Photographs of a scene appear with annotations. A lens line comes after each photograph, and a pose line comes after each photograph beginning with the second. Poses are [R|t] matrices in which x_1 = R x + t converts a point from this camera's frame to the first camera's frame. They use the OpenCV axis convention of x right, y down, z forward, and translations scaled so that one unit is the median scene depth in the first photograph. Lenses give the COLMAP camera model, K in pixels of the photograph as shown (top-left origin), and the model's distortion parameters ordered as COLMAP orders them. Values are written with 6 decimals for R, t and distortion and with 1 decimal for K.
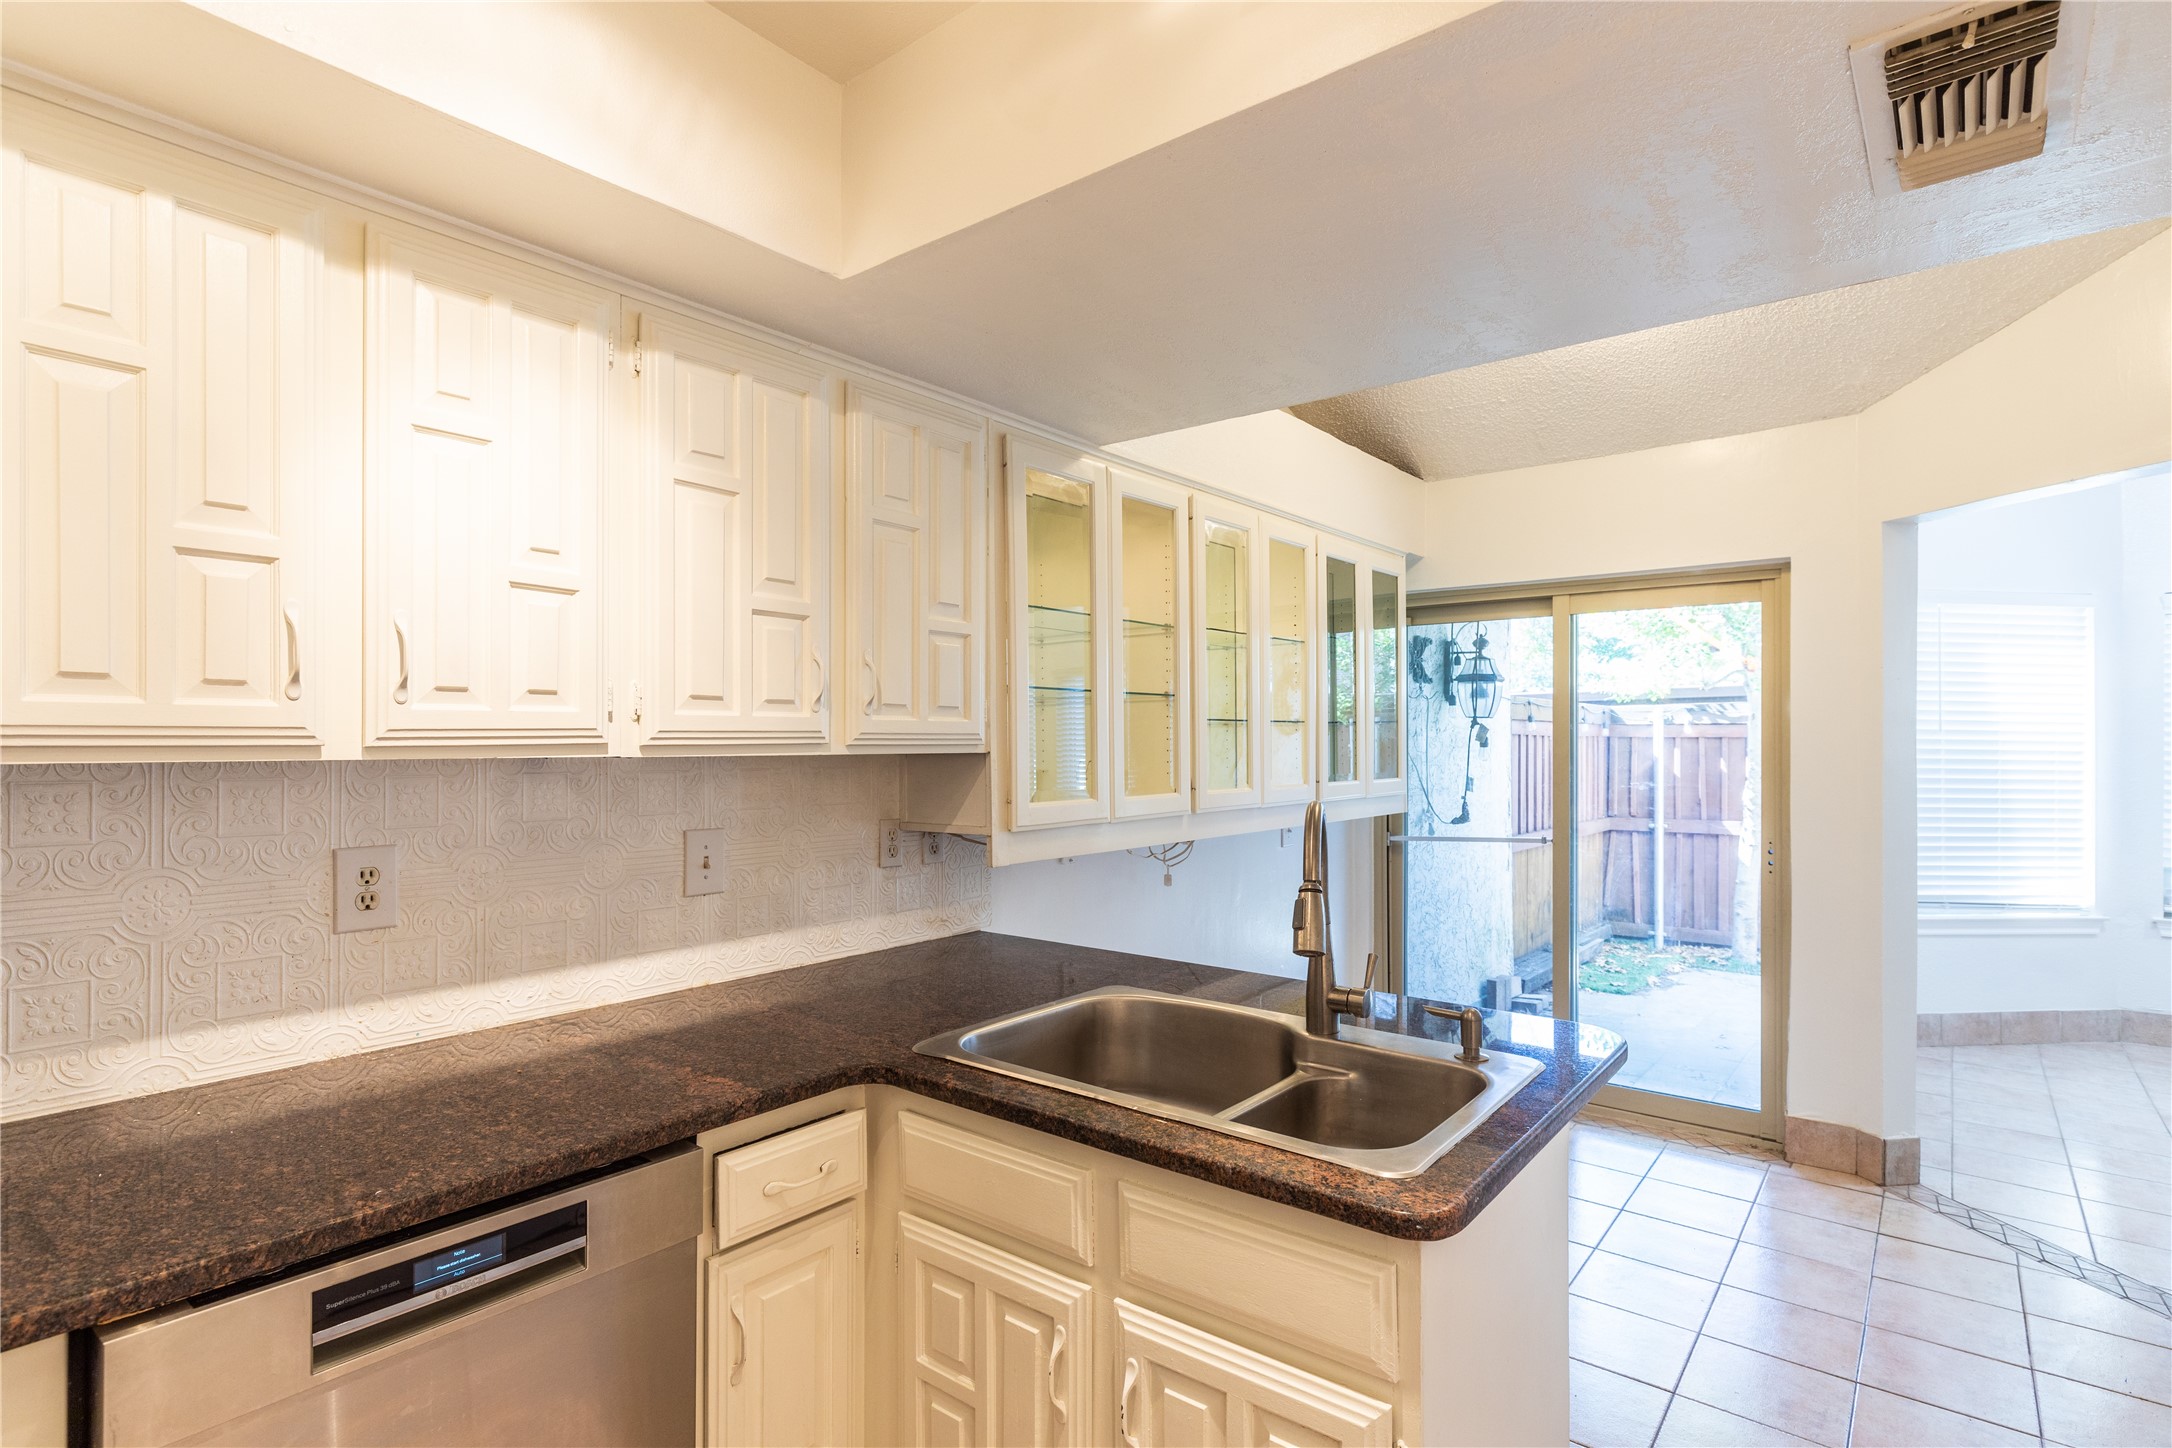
lens RADIAL K [[1070.1, 0, 1091.2], [0, 1070.1, 740.5], [0, 0, 1]] dist [-0.003172, 0.000502]
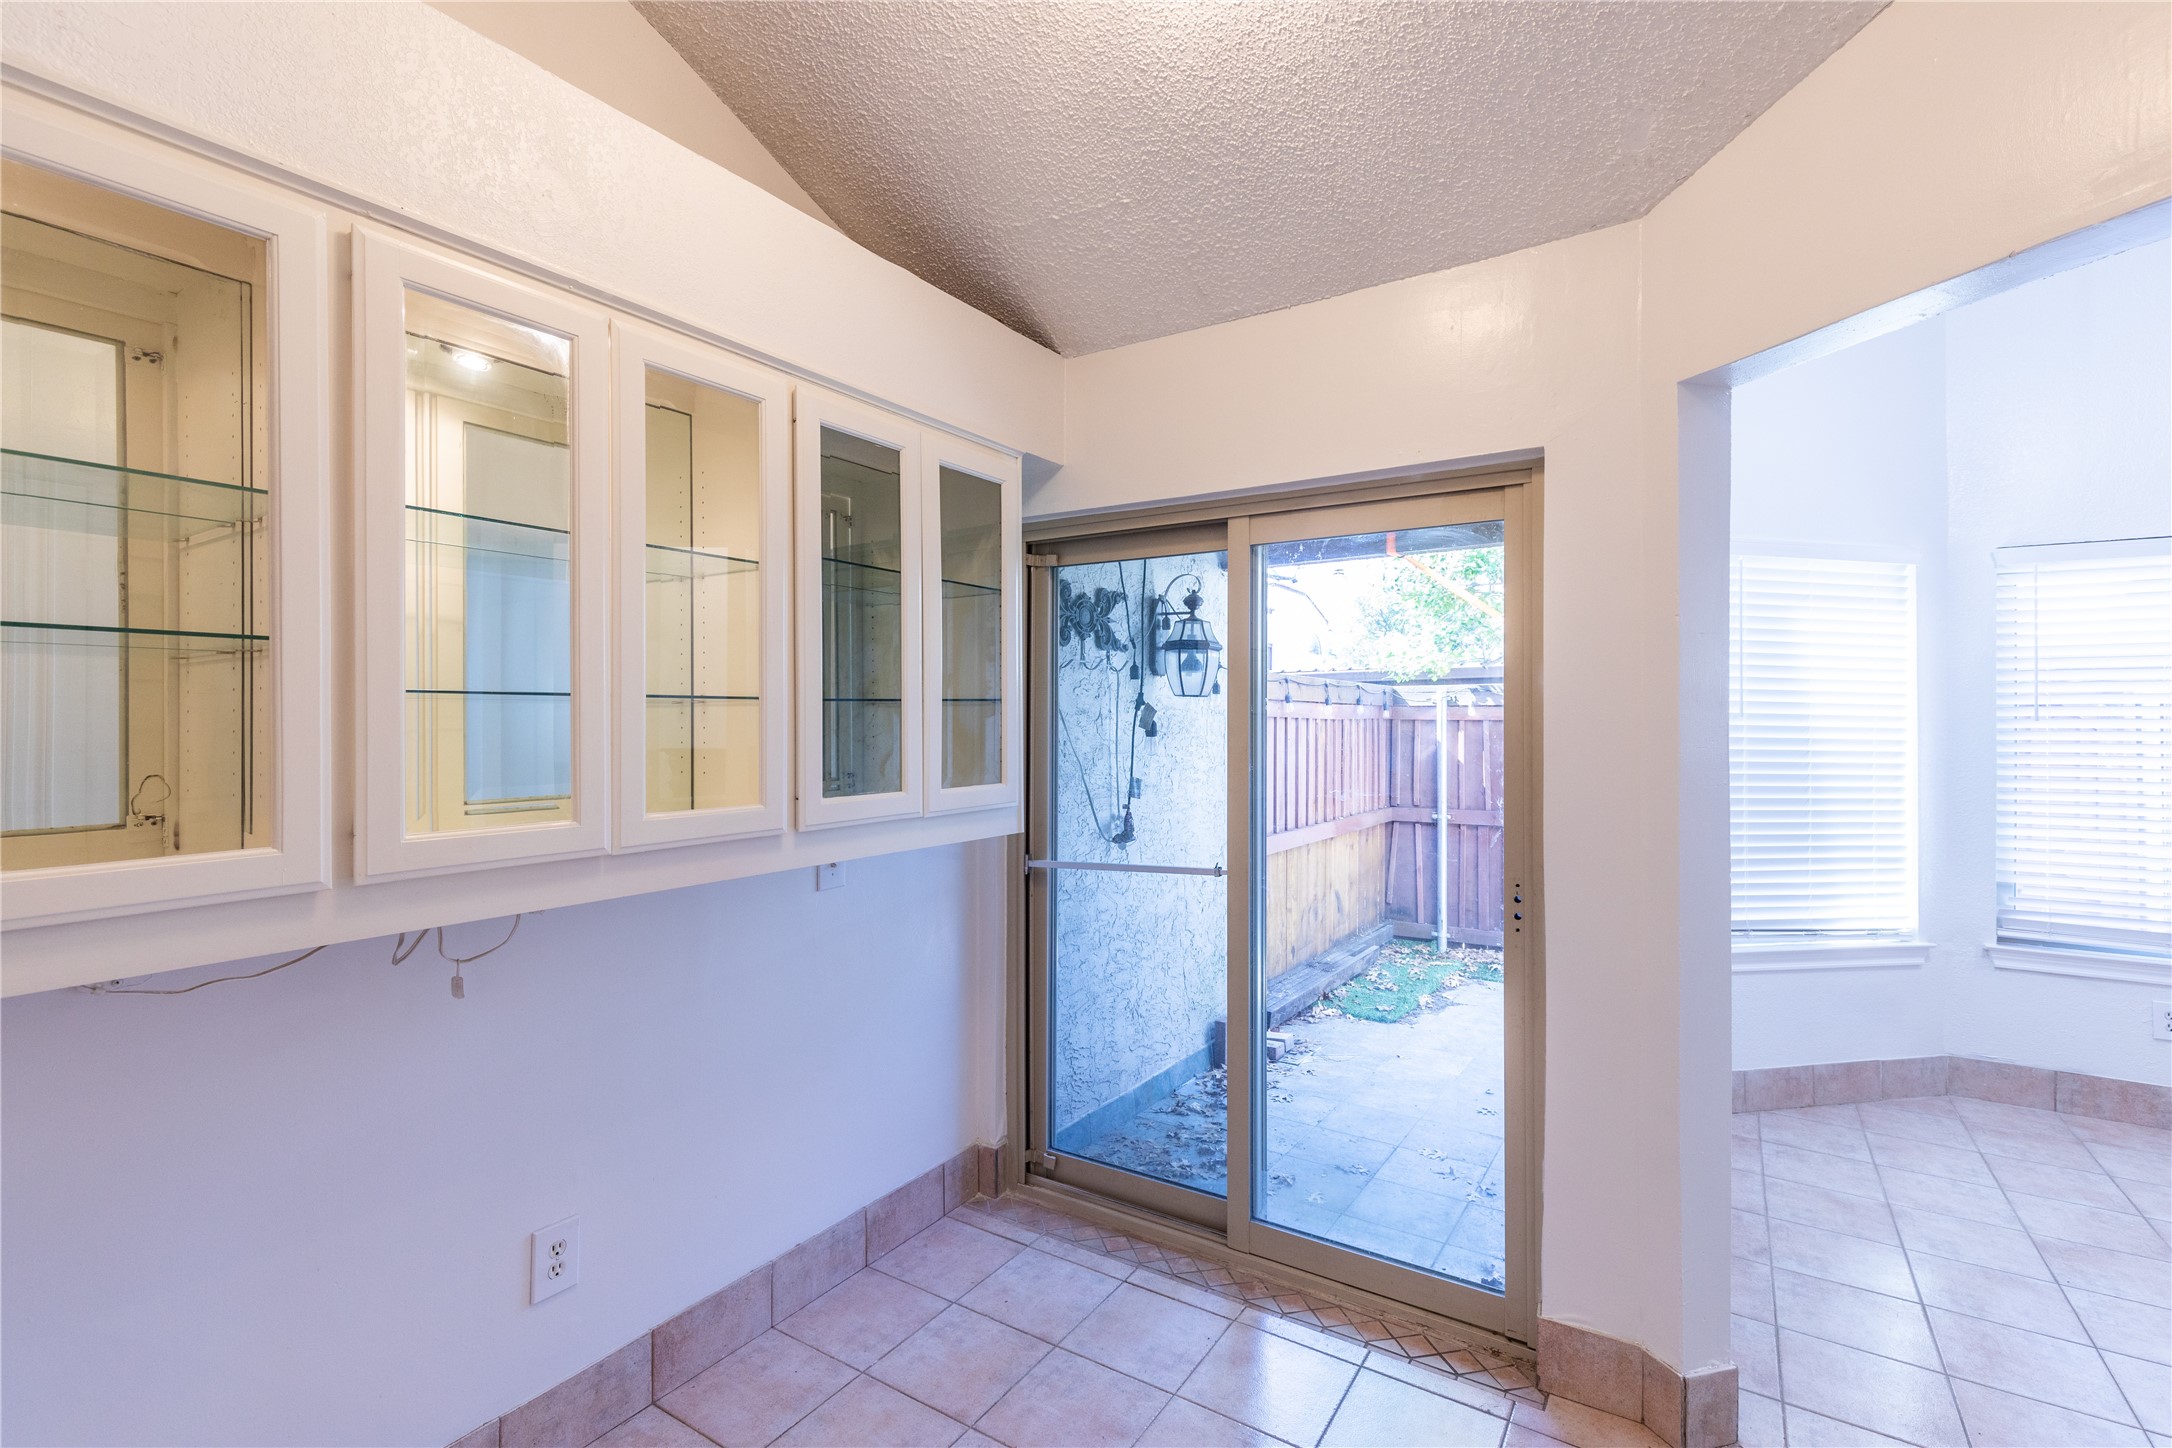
lens RADIAL K [[984.9, 0, 1086.9], [0, 984.9, 713.1], [0, 0, 1]] dist [0.005549, -0.000180]
pose [[0.994468, 0.002787, 0.105004, 0.428717], [-0.002074, 0.999974, -0.006899, -0.007988], [-0.105021, 0.006644, 0.994448, 0.589967]]
